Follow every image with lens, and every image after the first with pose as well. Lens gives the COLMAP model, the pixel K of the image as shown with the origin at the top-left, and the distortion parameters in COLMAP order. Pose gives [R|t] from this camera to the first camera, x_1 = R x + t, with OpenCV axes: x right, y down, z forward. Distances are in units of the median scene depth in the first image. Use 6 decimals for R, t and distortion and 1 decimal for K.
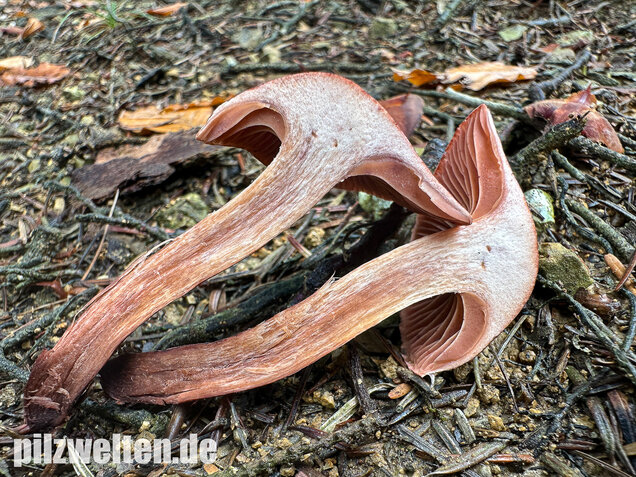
lens RADIAL K [[461.4, 0, 288.9], [0, 461.4, 287.0], [0, 0, 1]] dist [-0.020172, 0.001988]
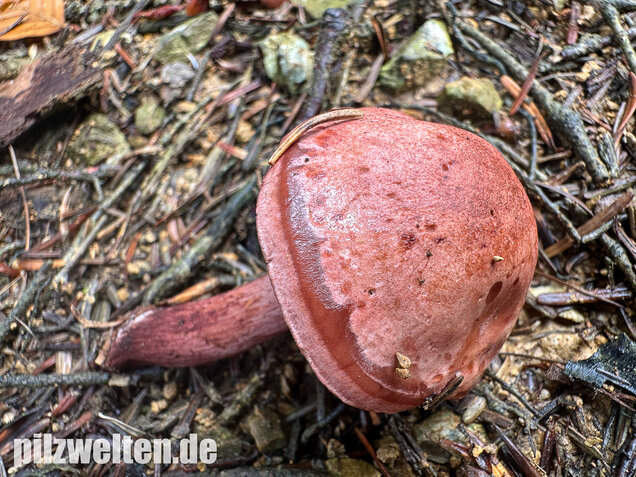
lens RADIAL K [[461.4, 0, 314.6], [0, 461.4, 238.2], [0, 0, 1]] dist [-0.020172, 0.001988]
pose [[0.924696, -0.353966, 0.140163, -0.011688], [0.299271, 0.903407, 0.307072, -0.094217], [-0.235318, -0.242001, 0.941308, -0.019839]]
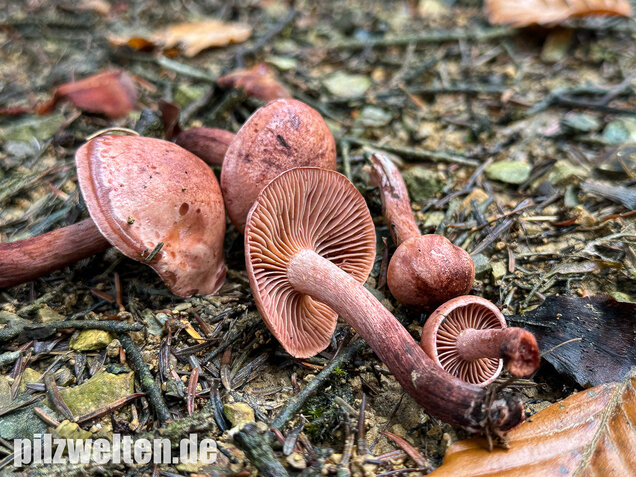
lens RADIAL K [[939.7, 0, 320.8], [0, 939.7, 243.5], [0, 0, 1]] dist [0.111312, 0.000000]
pose [[0.916704, -0.118956, 0.381450, -0.192078], [0.172009, 0.979155, -0.108020, 0.268203], [-0.360649, 0.164635, 0.918057, -0.976795]]
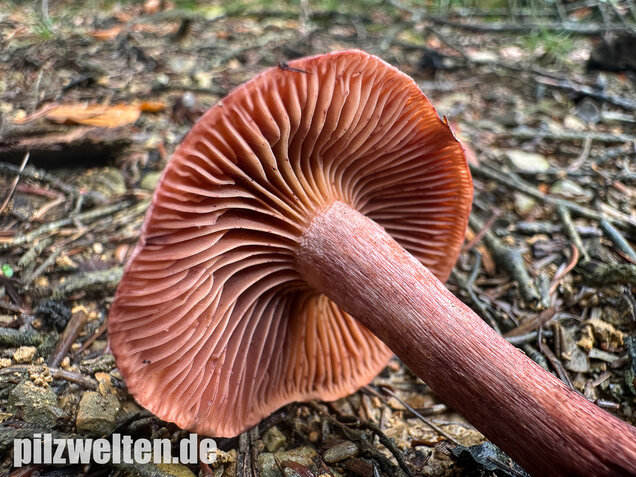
lens RADIAL K [[461.4, 0, 315.5], [0, 461.4, 239.4], [0, 0, 1]] dist [-0.020172, 0.001988]
pose [[0.972933, 0.073872, 0.218963, 0.017587], [-0.029787, 0.979714, -0.198173, 0.105927], [-0.229161, 0.186286, 0.955397, -0.046789]]
